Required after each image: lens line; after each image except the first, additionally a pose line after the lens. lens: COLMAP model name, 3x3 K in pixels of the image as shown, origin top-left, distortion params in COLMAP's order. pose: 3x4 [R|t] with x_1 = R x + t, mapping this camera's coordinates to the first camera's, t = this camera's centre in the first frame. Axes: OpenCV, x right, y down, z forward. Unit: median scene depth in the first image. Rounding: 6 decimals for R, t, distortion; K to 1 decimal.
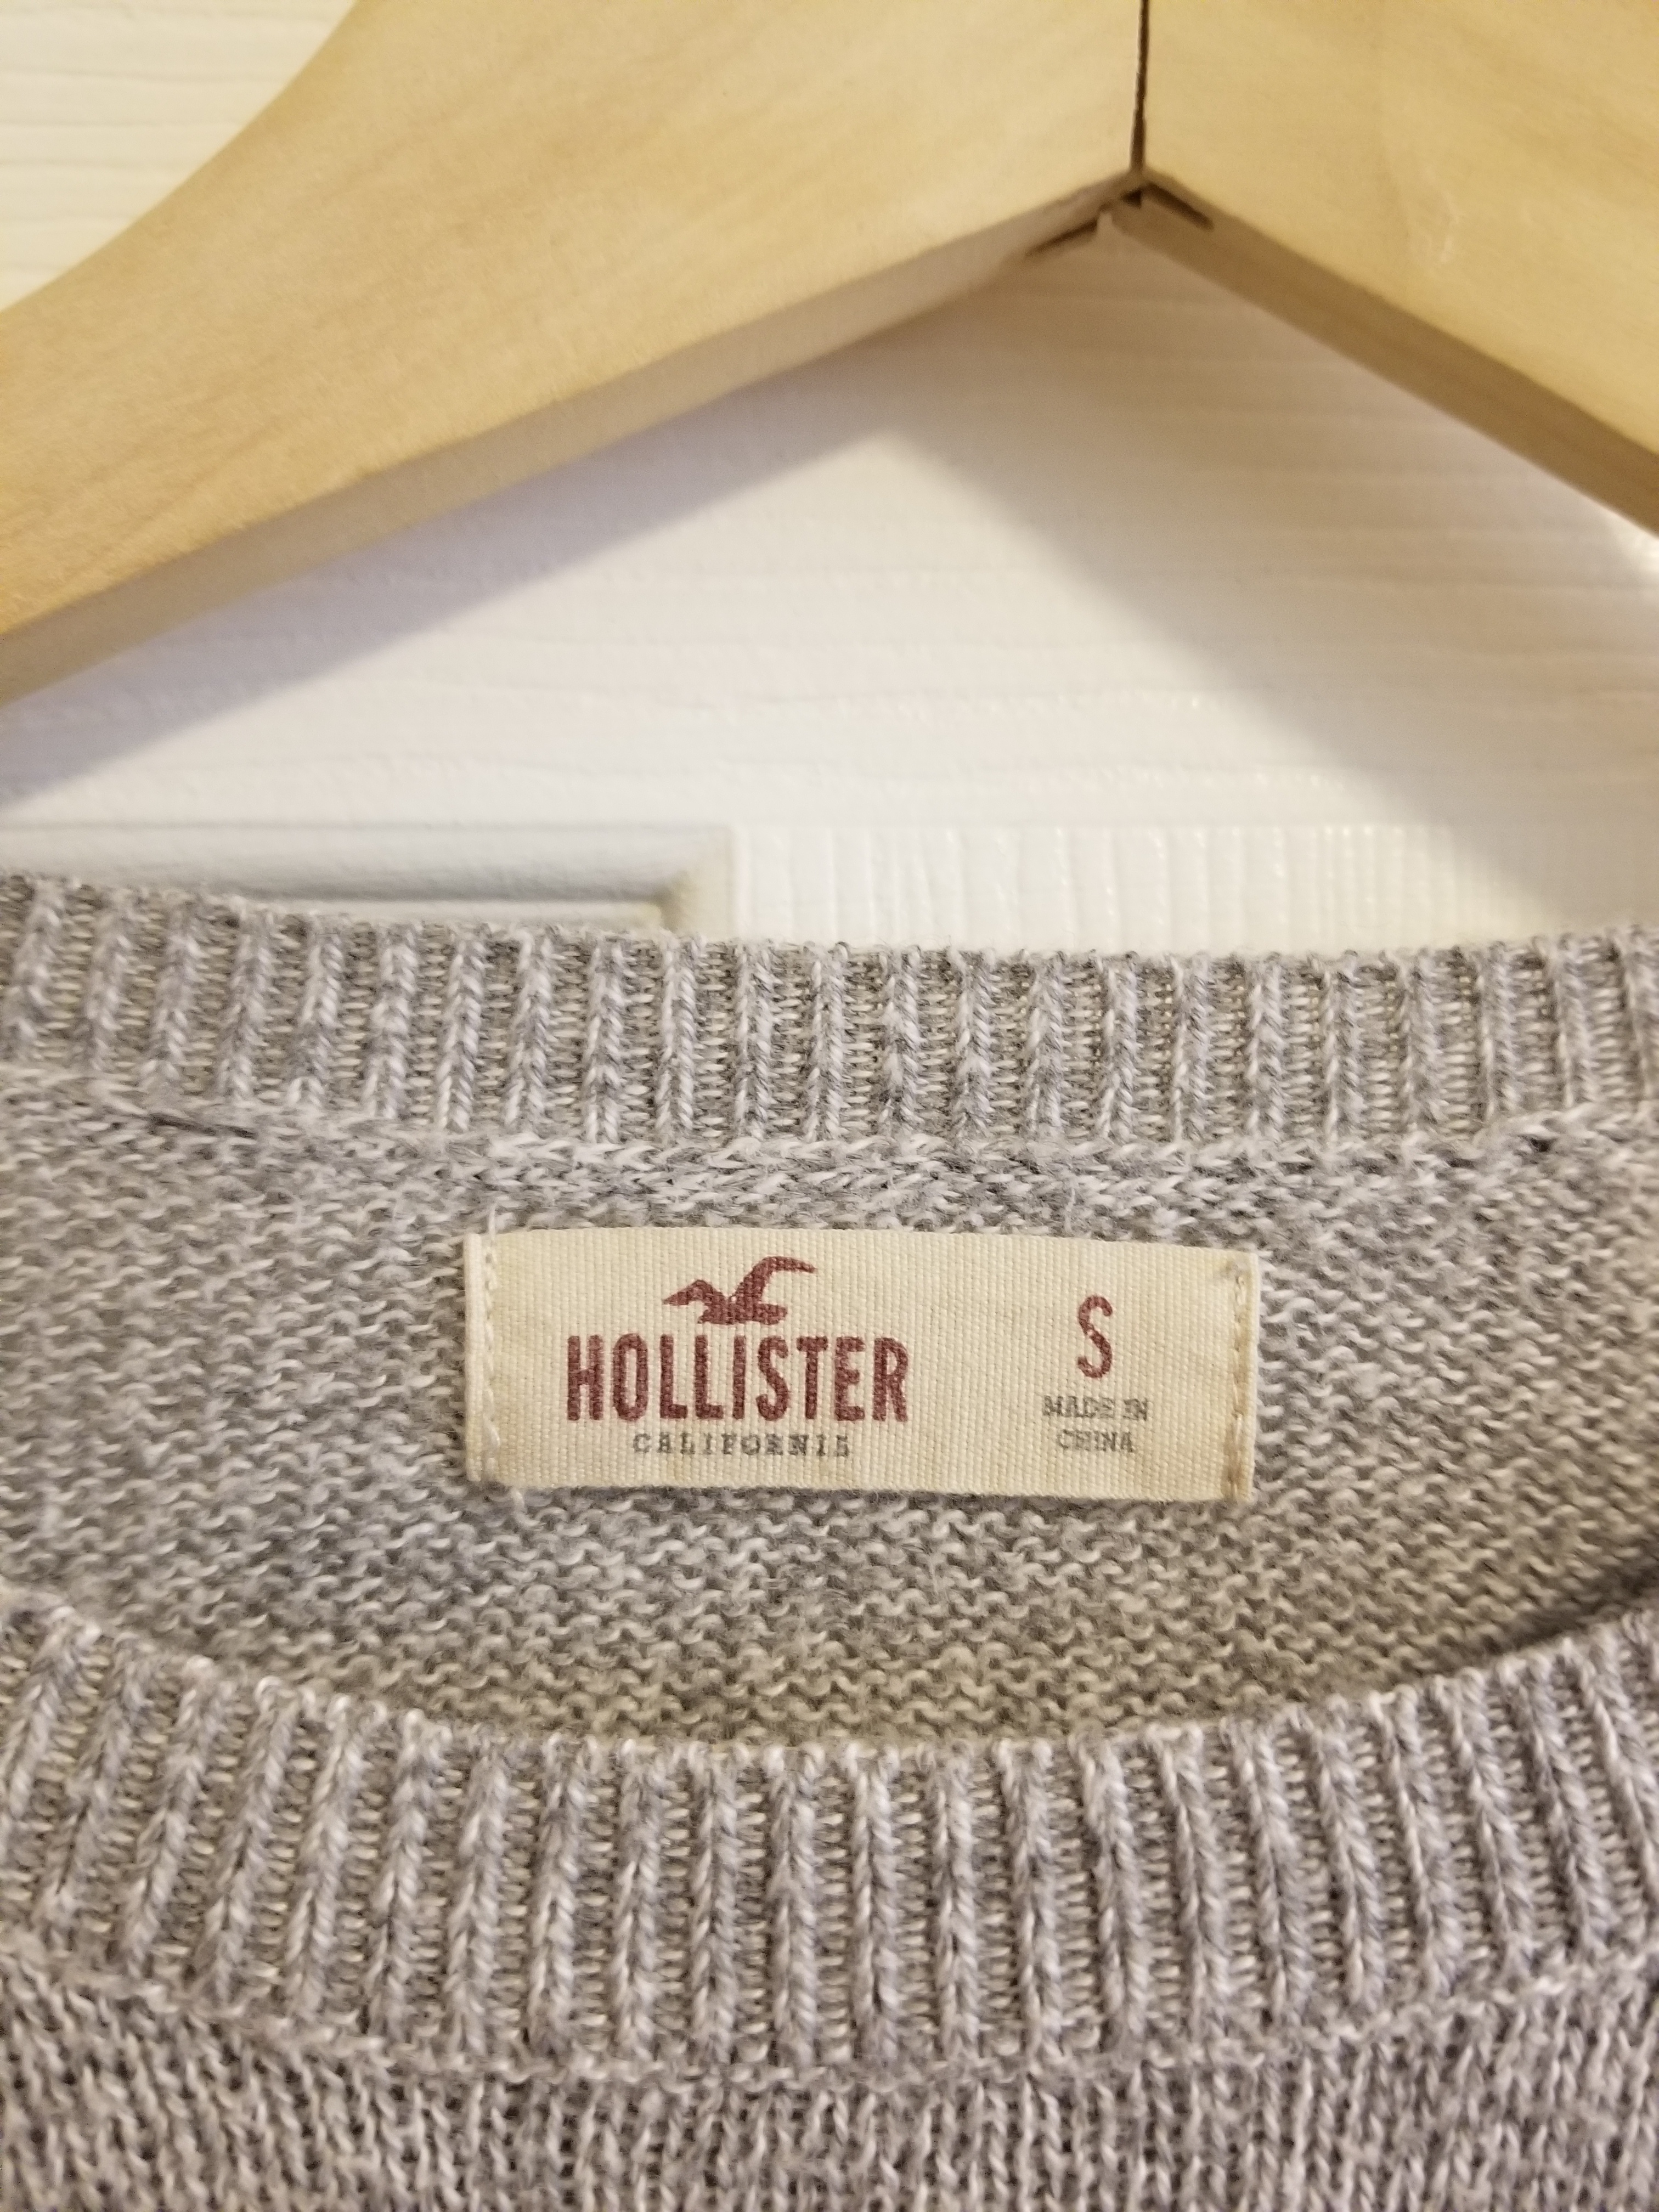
lens RADIAL K [[1690.6, 0, 829.5], [0, 1690.6, 1106.0], [0, 0, 1]] dist [0.049027, -0.000316]
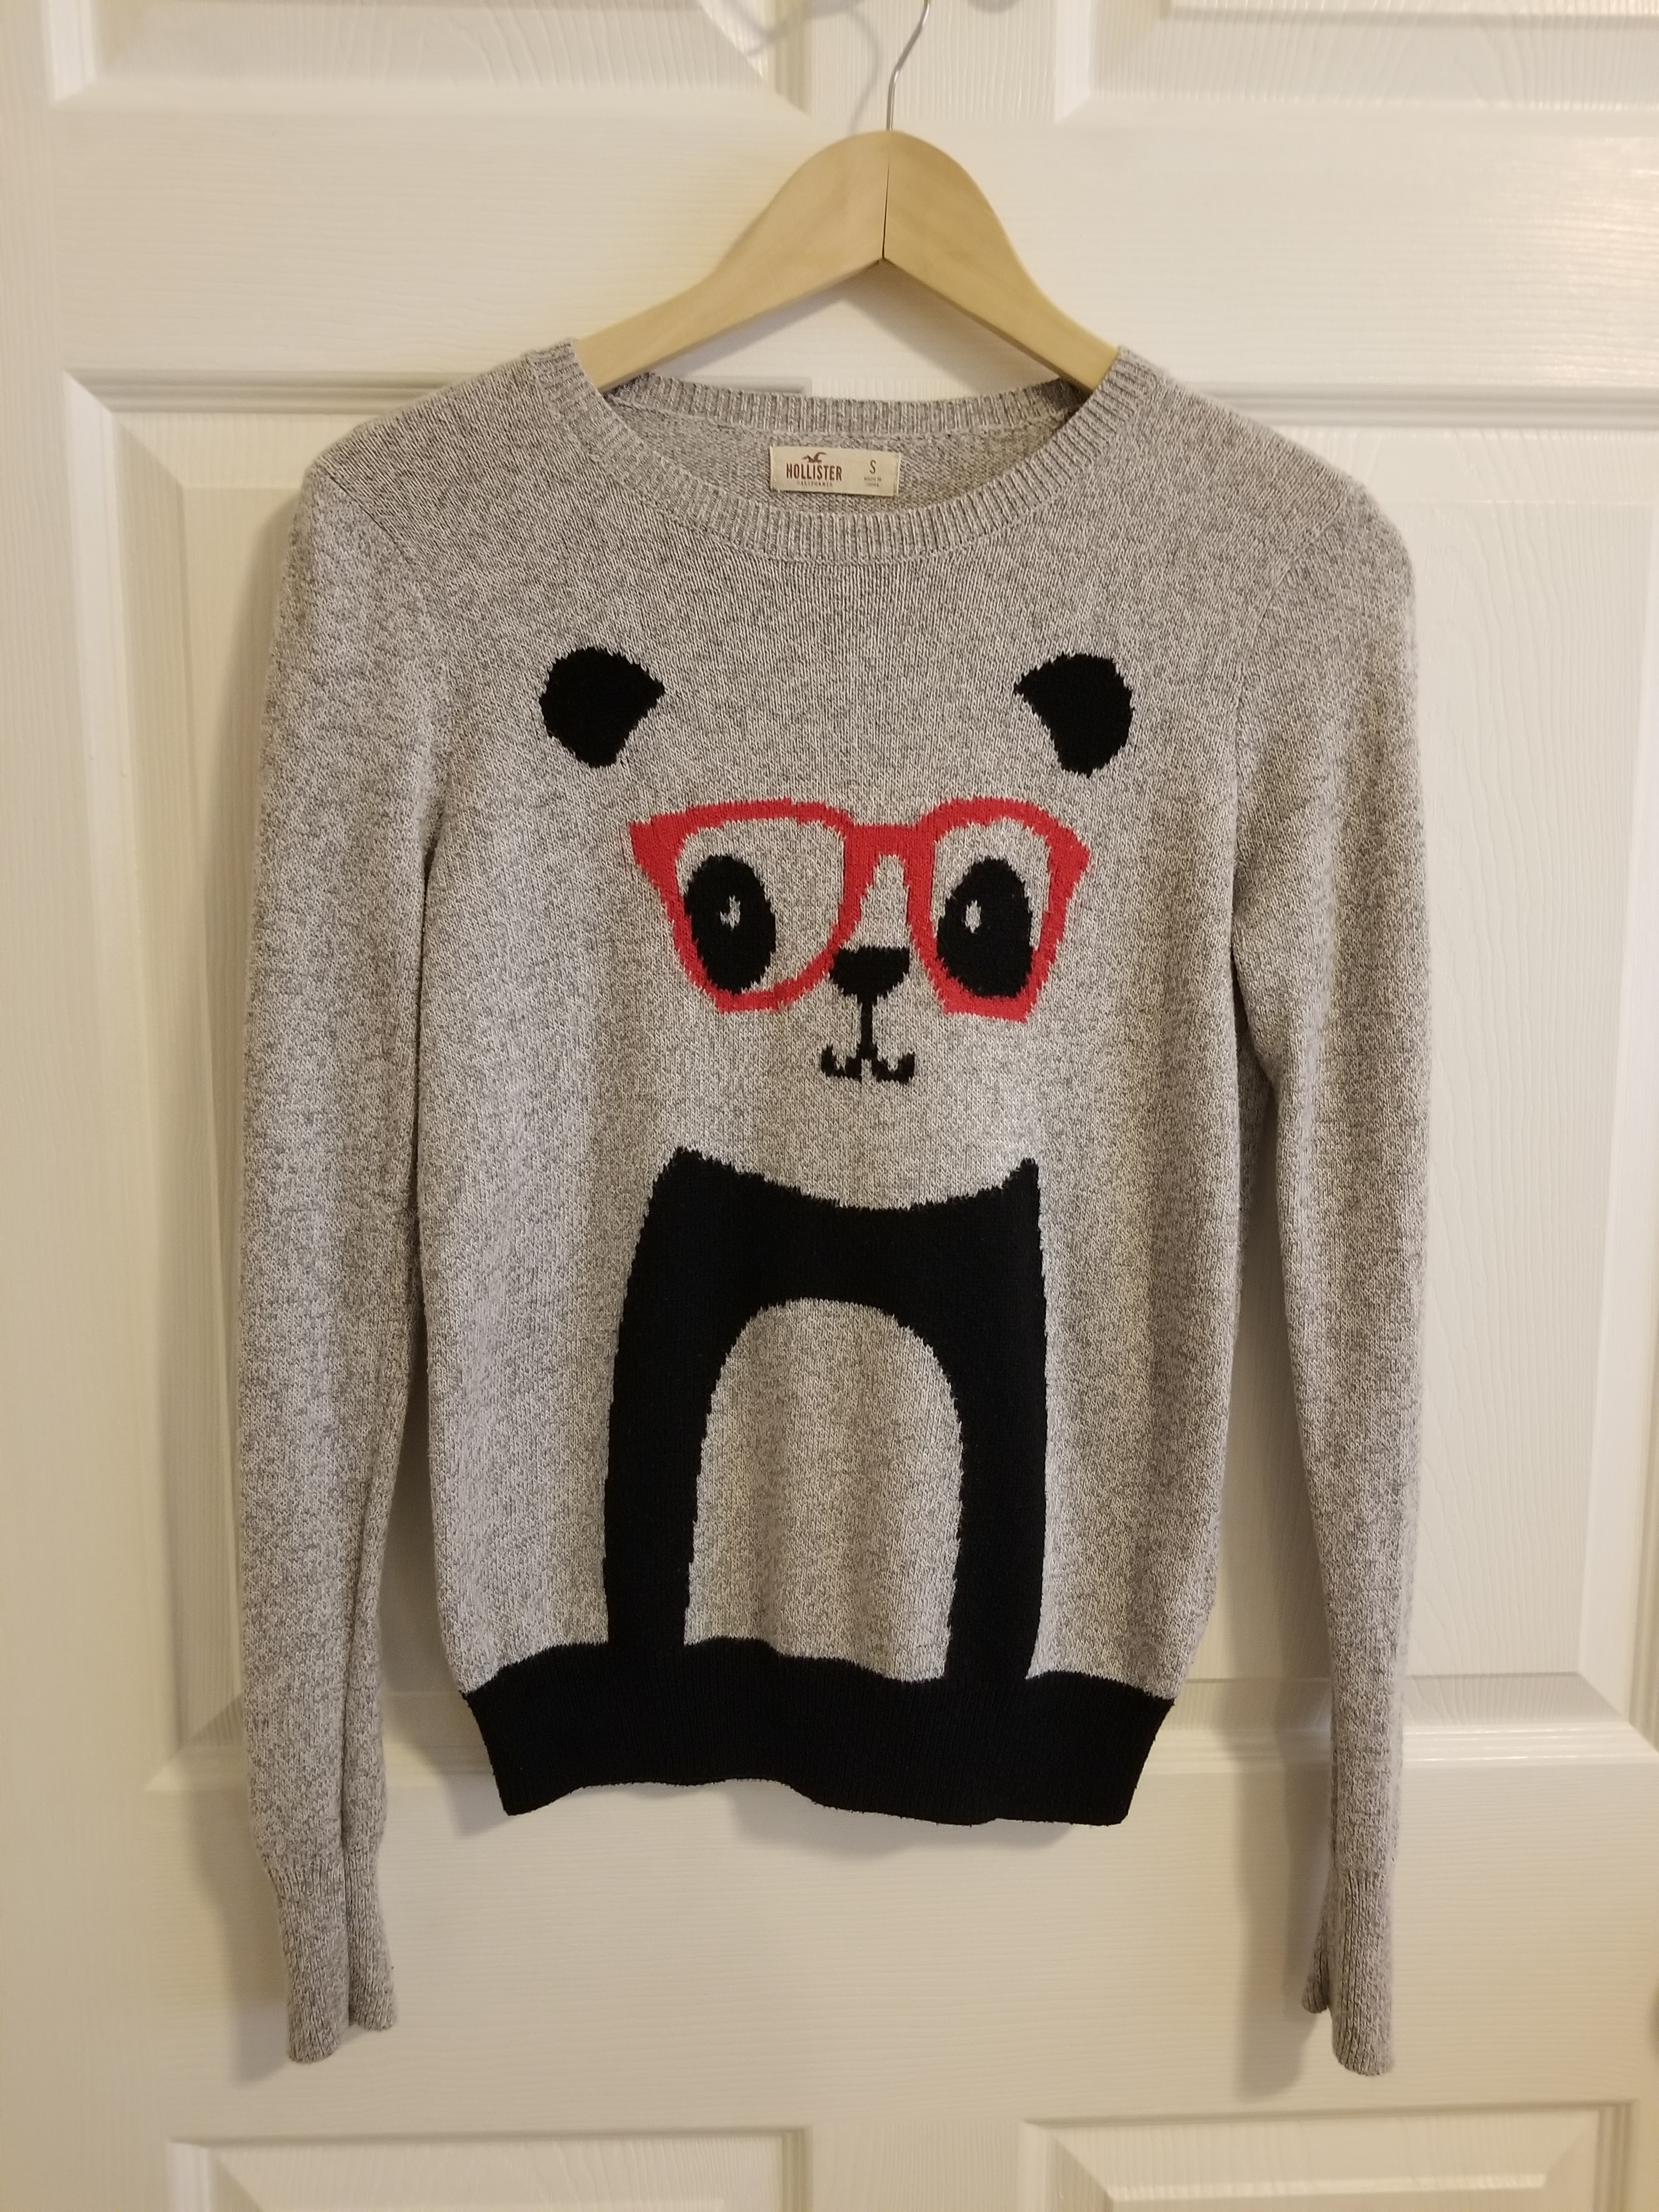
lens RADIAL K [[1690.6, 0, 829.5], [0, 1690.6, 1106.0], [0, 0, 1]] dist [0.049027, -0.000316]
pose [[0.999788, 0.001345, 0.020567, -0.121292], [-0.004638, 0.986952, 0.160948, 1.421484], [-0.020082, -0.161010, 0.986748, -5.397293]]
